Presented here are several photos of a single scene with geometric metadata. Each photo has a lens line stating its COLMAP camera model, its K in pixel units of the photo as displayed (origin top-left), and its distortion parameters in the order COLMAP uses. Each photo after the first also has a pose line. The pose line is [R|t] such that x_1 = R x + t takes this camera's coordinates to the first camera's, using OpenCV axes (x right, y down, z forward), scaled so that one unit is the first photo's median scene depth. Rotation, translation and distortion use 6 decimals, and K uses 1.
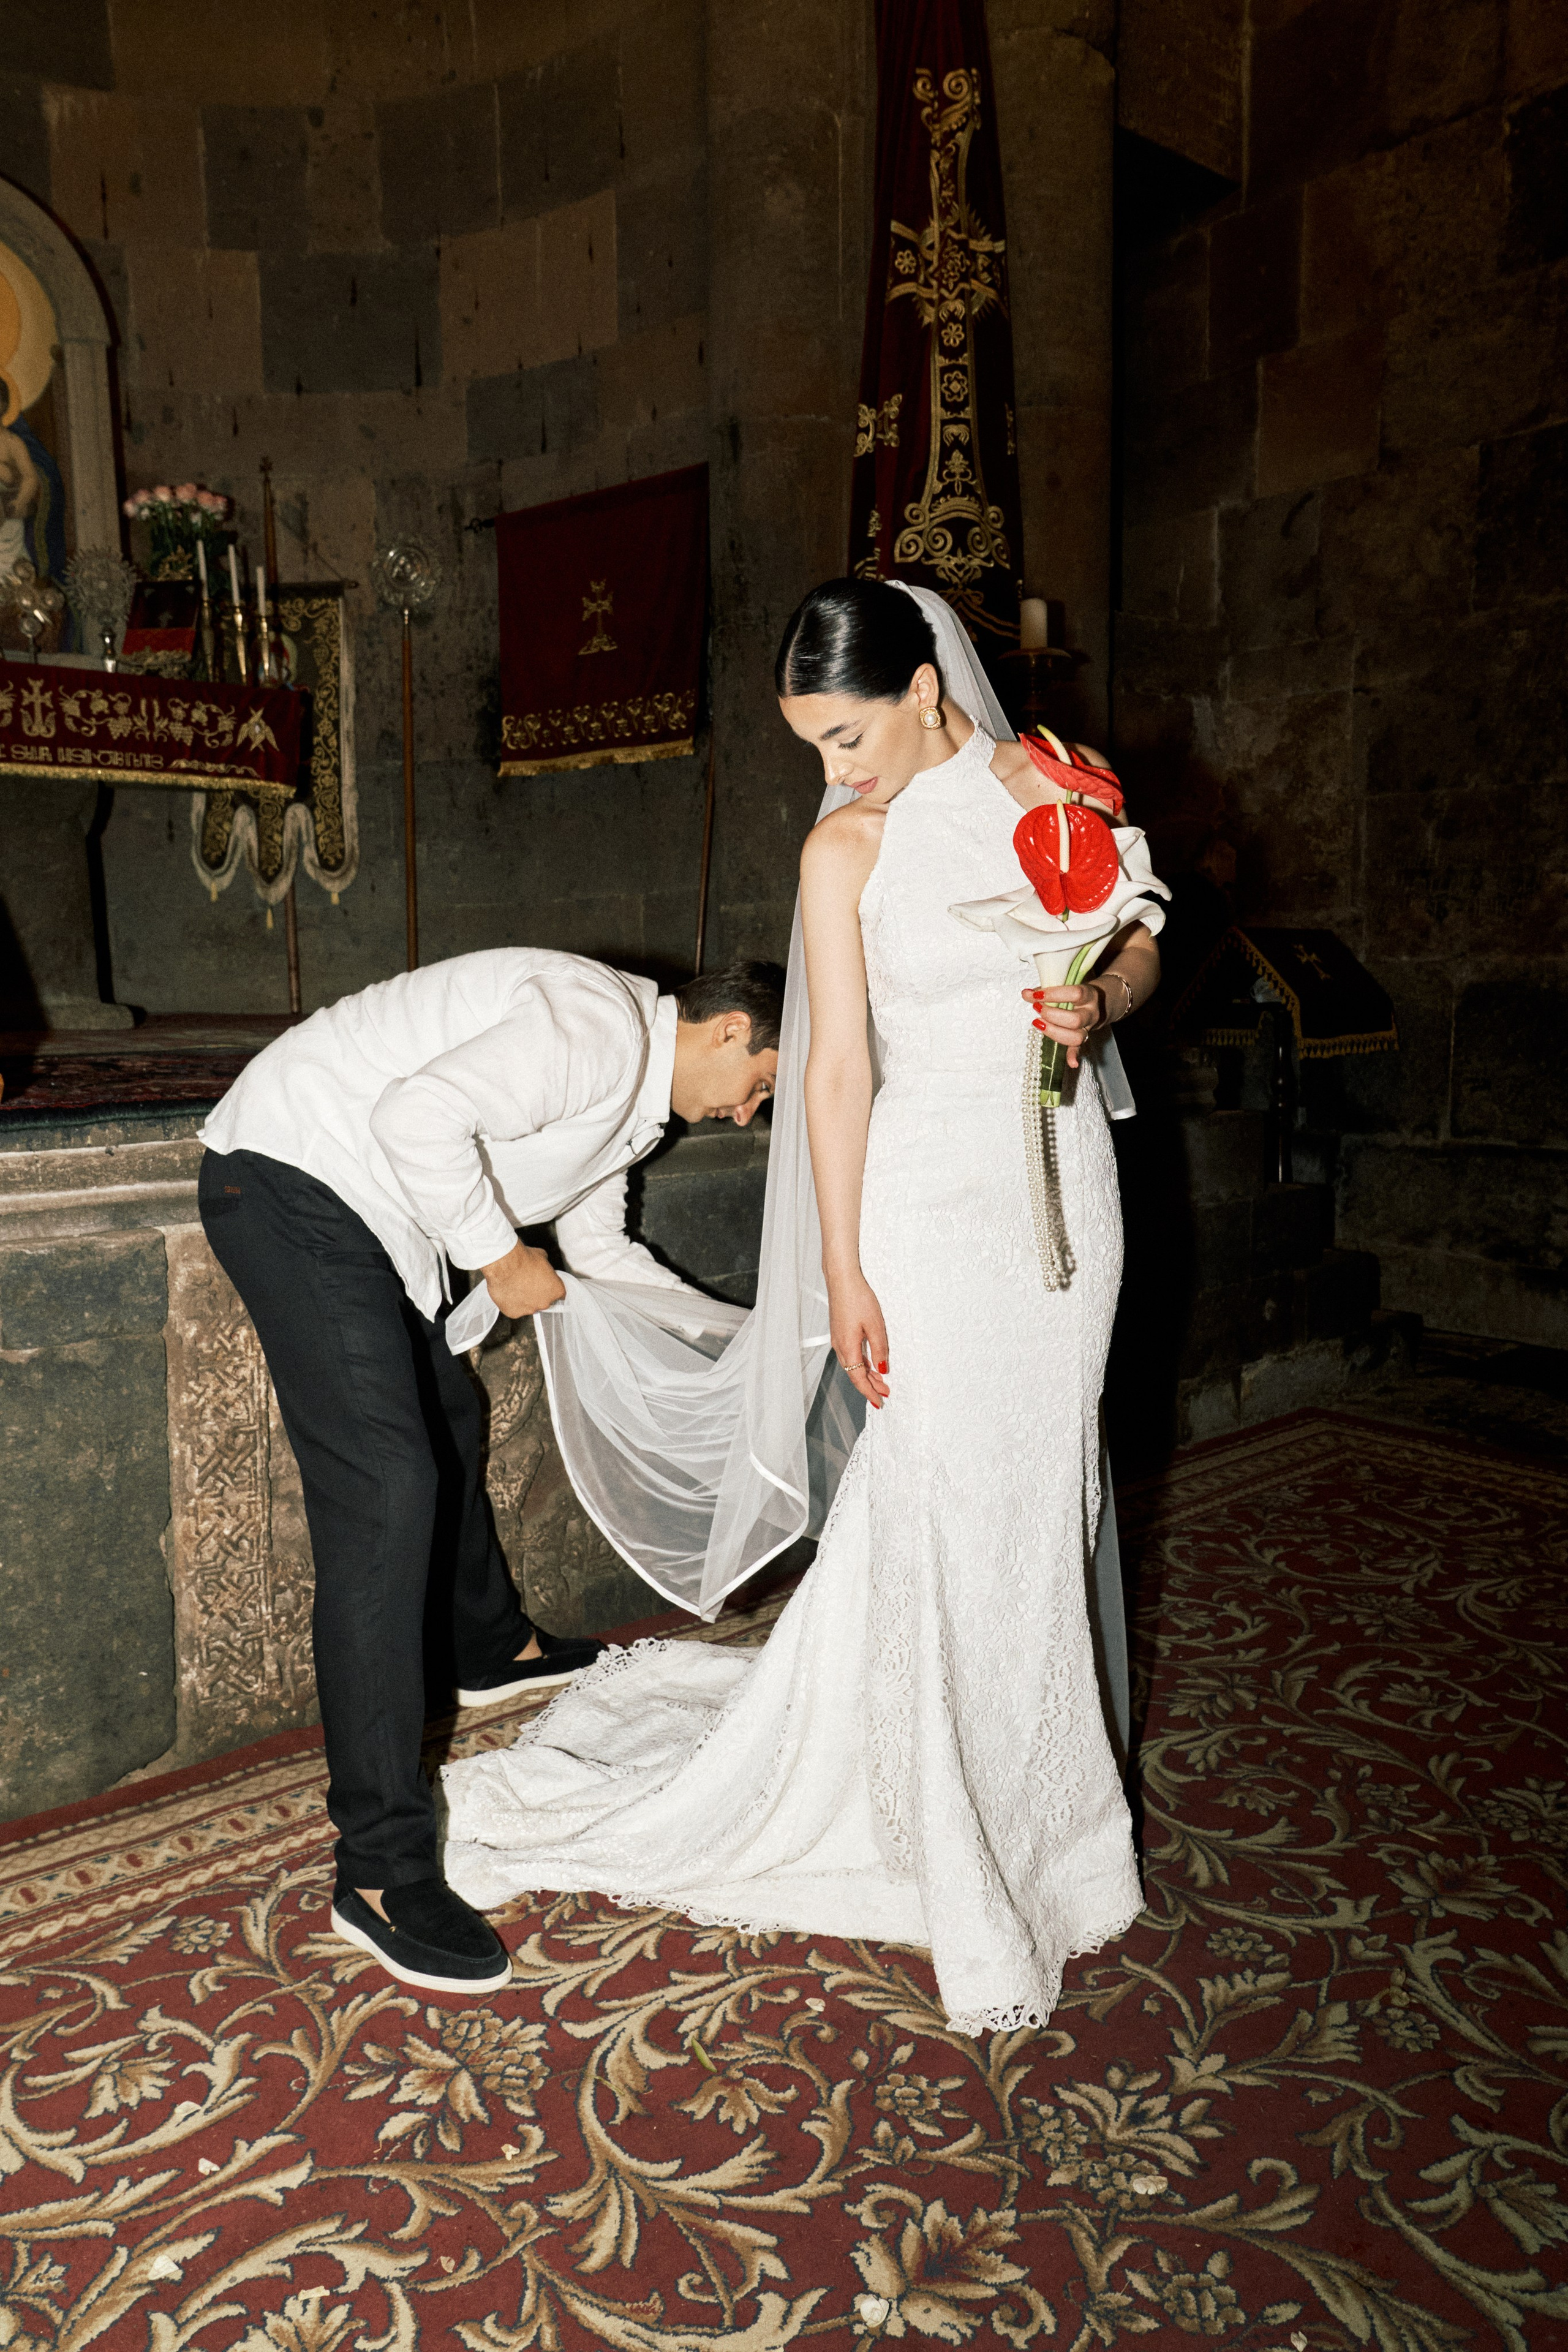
lens RADIAL K [[1670.3, 0, 796.0], [0, 1670.3, 1170.0], [0, 0, 1]] dist [0.004602, -0.000966]
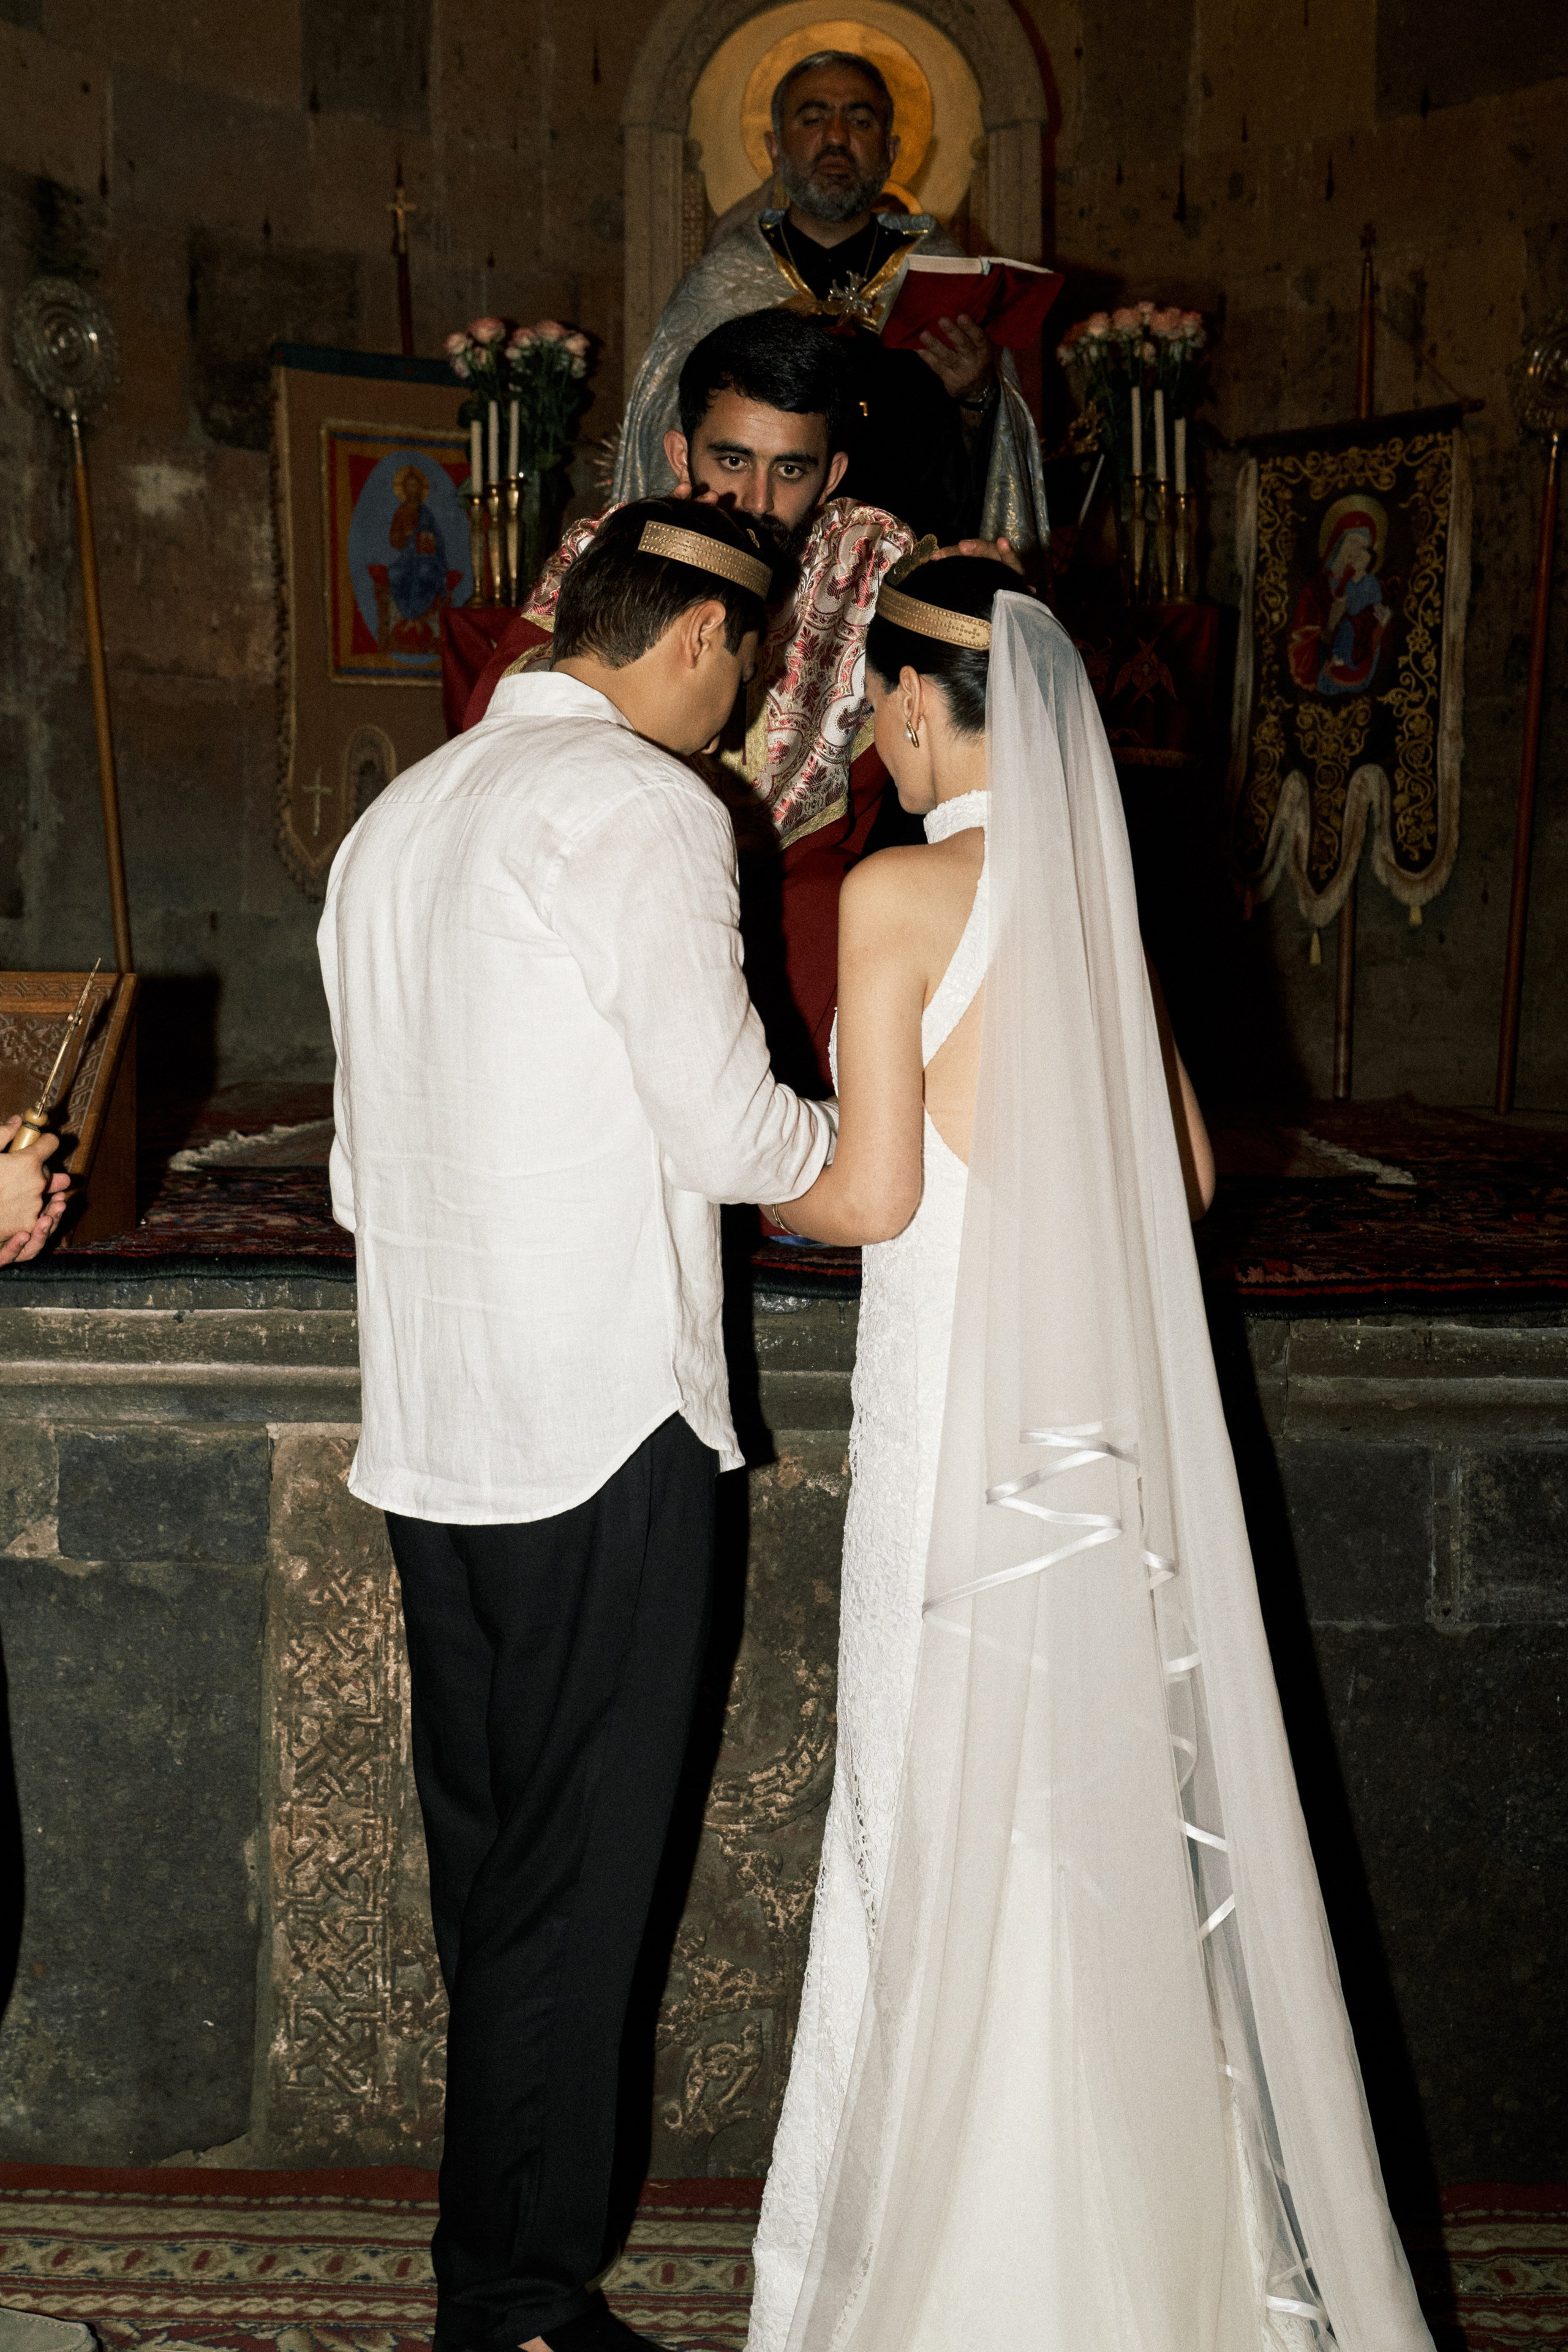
lens RADIAL K [[2786.7, 0, 777.5], [0, 2786.7, 1179.9], [0, 0, 1]] dist [0.008015, 0.000000]
pose [[0.737162, 0.060974, -0.672960, 0.574212], [-0.092862, 0.995612, -0.011513, -0.075439], [0.669305, 0.070979, 0.739590, 0.218808]]
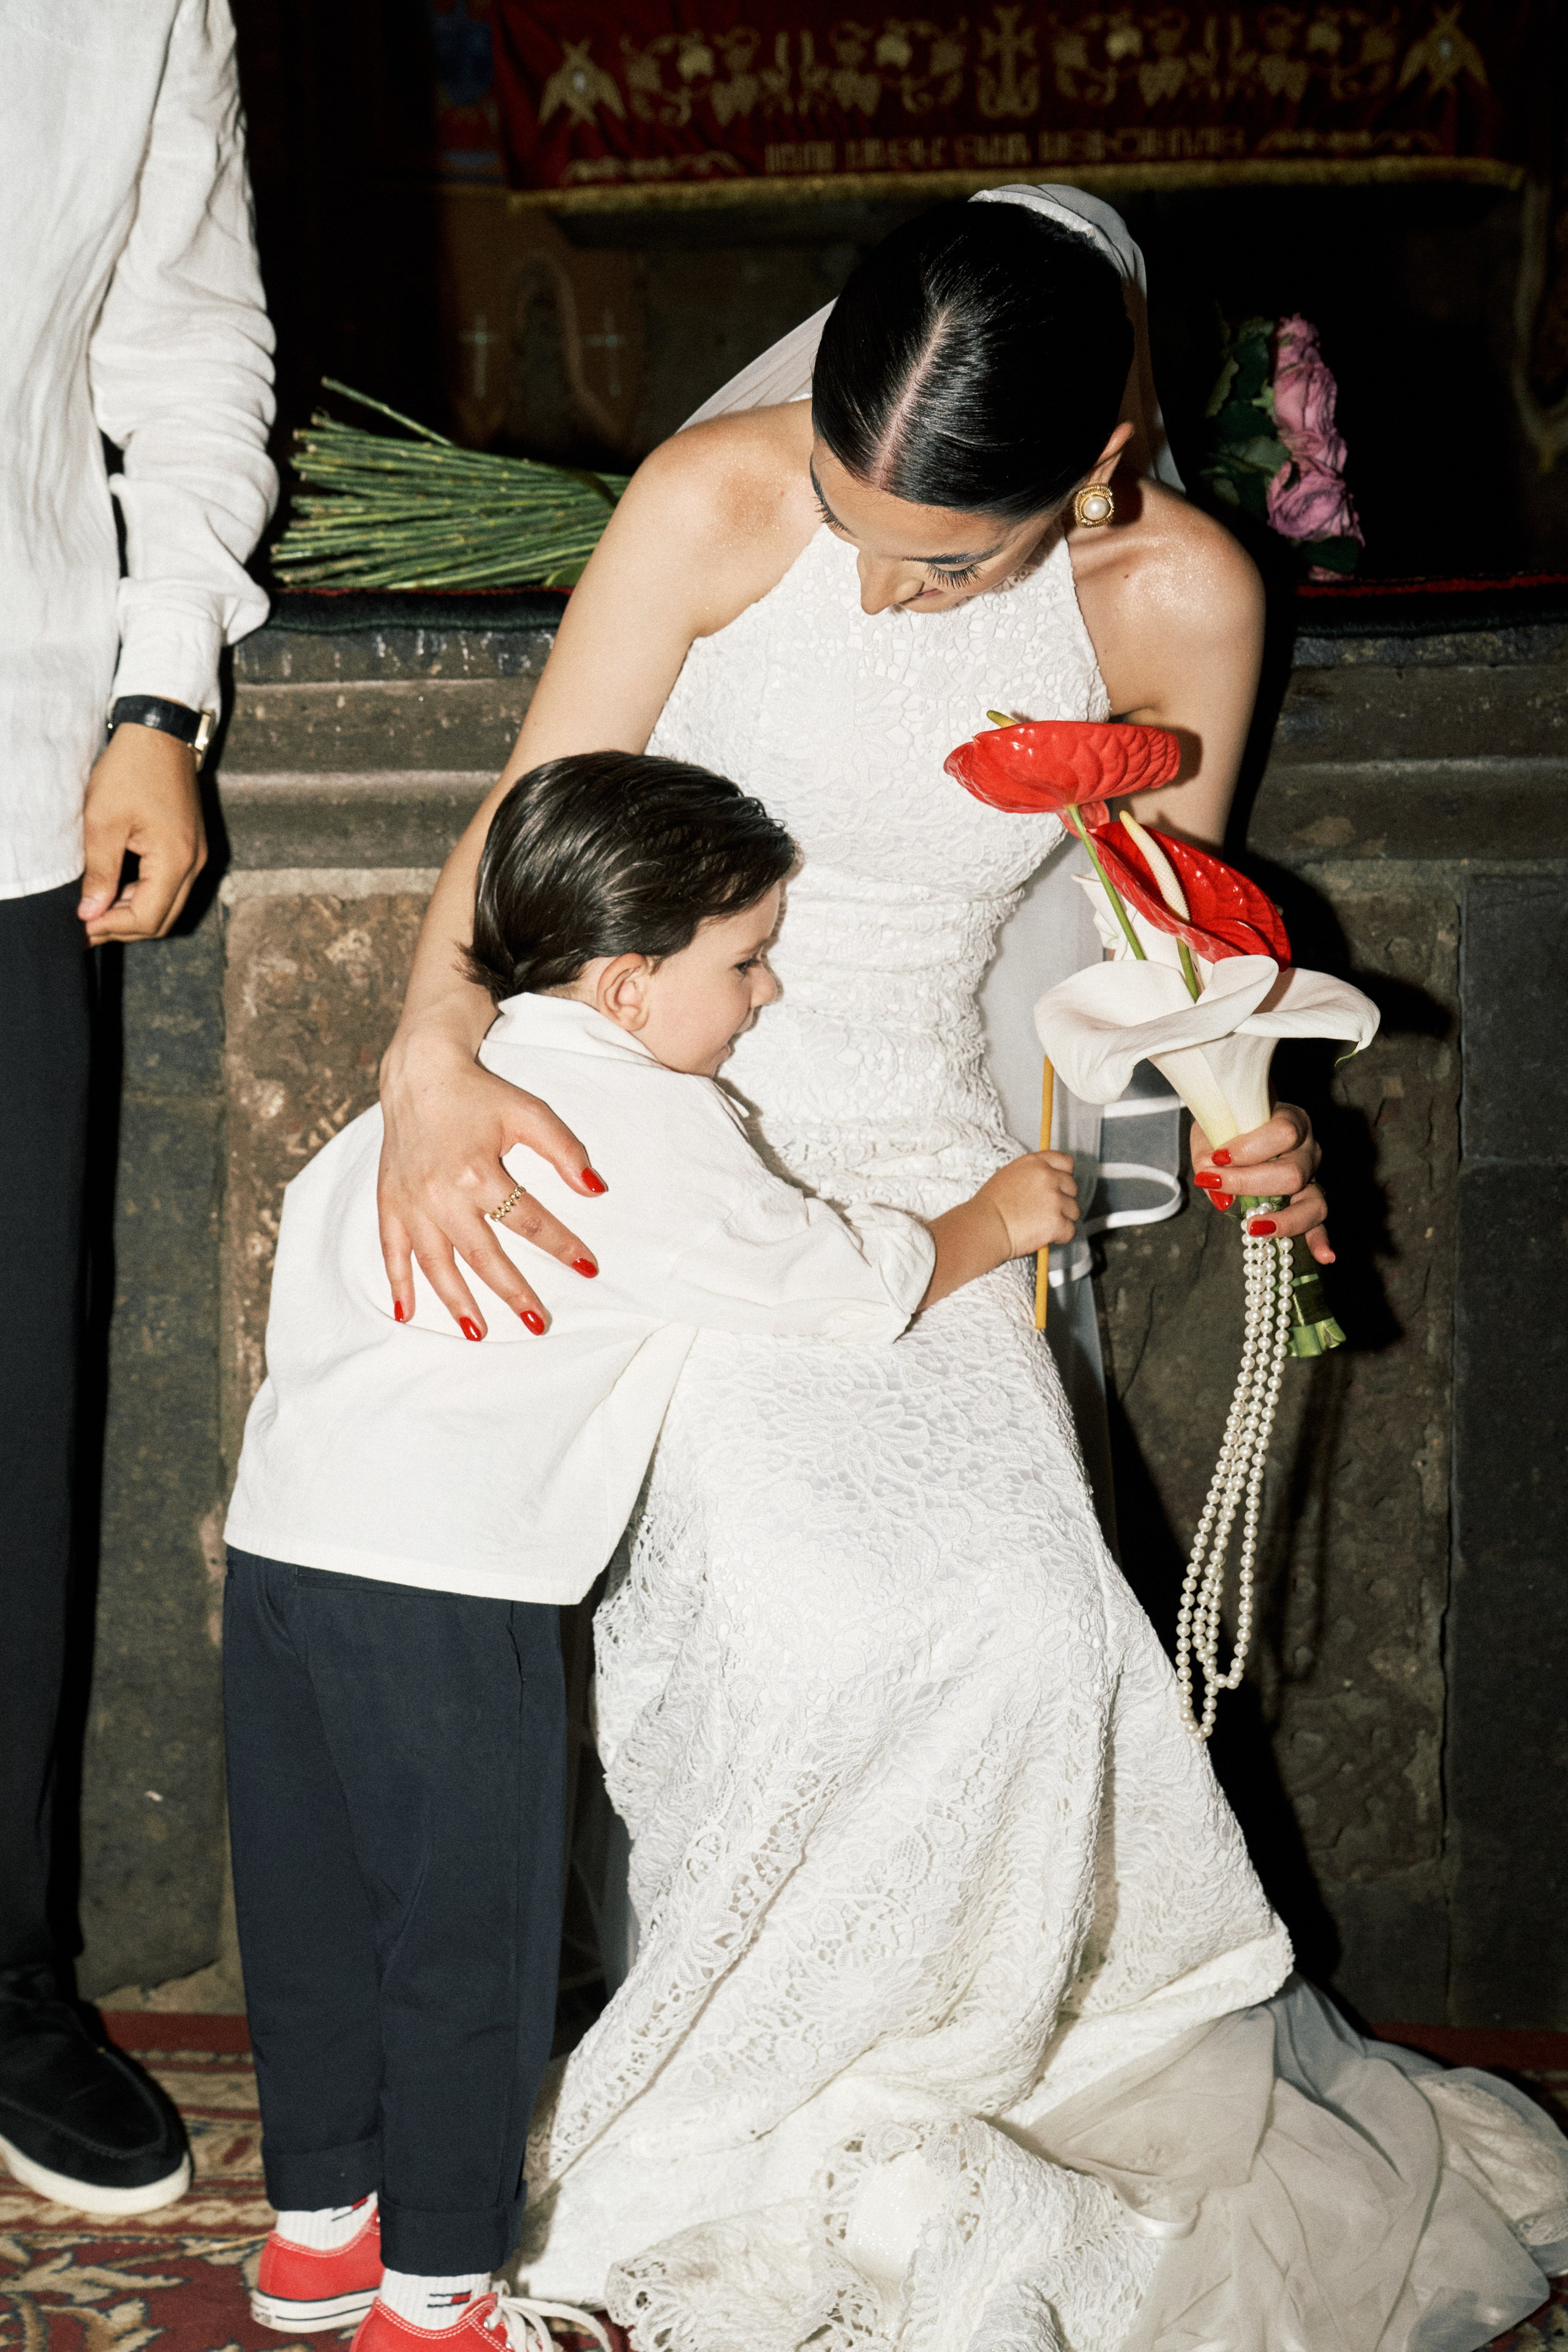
lens RADIAL K [[3040.9, 0, 780.6], [0, 3040.9, 1178.5], [0, 0, 1]] dist [0.006409, 0.000000]
pose [[0.709610, 0.082993, -0.699690, 0.329520], [-0.076354, 0.996248, 0.040733, 0.068174], [0.700445, 0.024519, 0.713285, 0.467205]]
